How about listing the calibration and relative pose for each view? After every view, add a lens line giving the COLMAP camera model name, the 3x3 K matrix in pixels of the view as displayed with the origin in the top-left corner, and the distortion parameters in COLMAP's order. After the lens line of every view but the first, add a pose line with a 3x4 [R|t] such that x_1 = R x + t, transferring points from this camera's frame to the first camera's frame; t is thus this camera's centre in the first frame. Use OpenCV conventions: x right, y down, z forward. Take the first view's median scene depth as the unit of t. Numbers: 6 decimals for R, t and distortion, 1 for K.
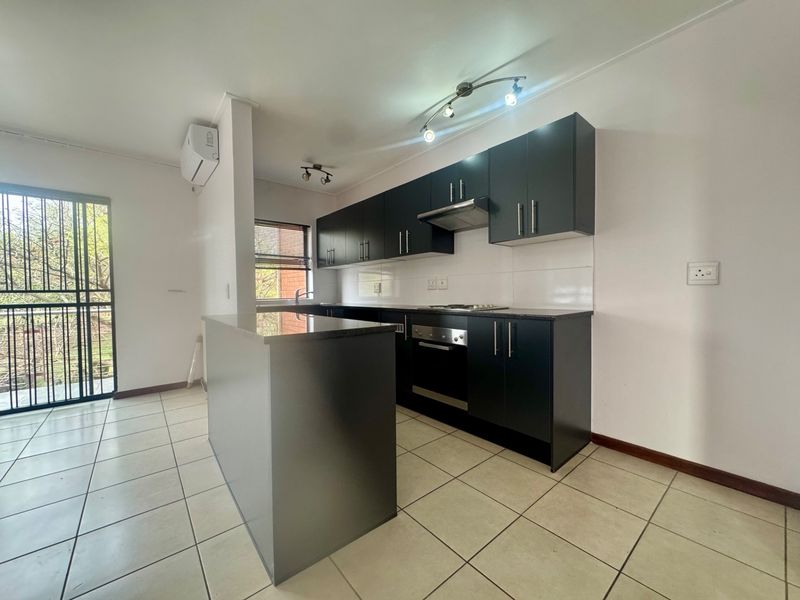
lens RADIAL K [[318.9, 0, 400.9], [0, 318.9, 300.3], [0, 0, 1]] dist [-0.004077, 0.000674]
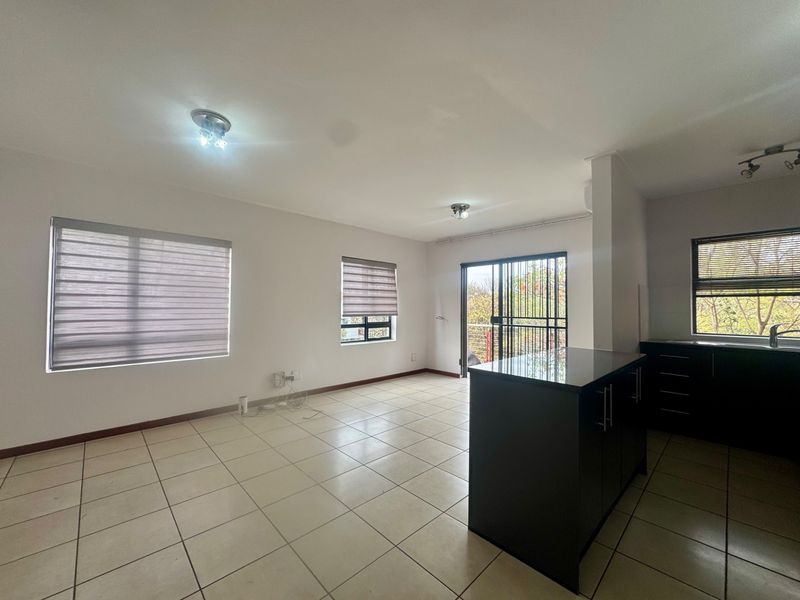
lens RADIAL K [[318.9, 0, 398.8], [0, 318.9, 300.4], [0, 0, 1]] dist [-0.004077, 0.000674]
pose [[0.066939, -0.009571, -0.997711, 0.364889], [-0.035469, 0.999299, -0.011966, -0.059086], [0.997126, 0.036189, 0.066552, 0.163312]]
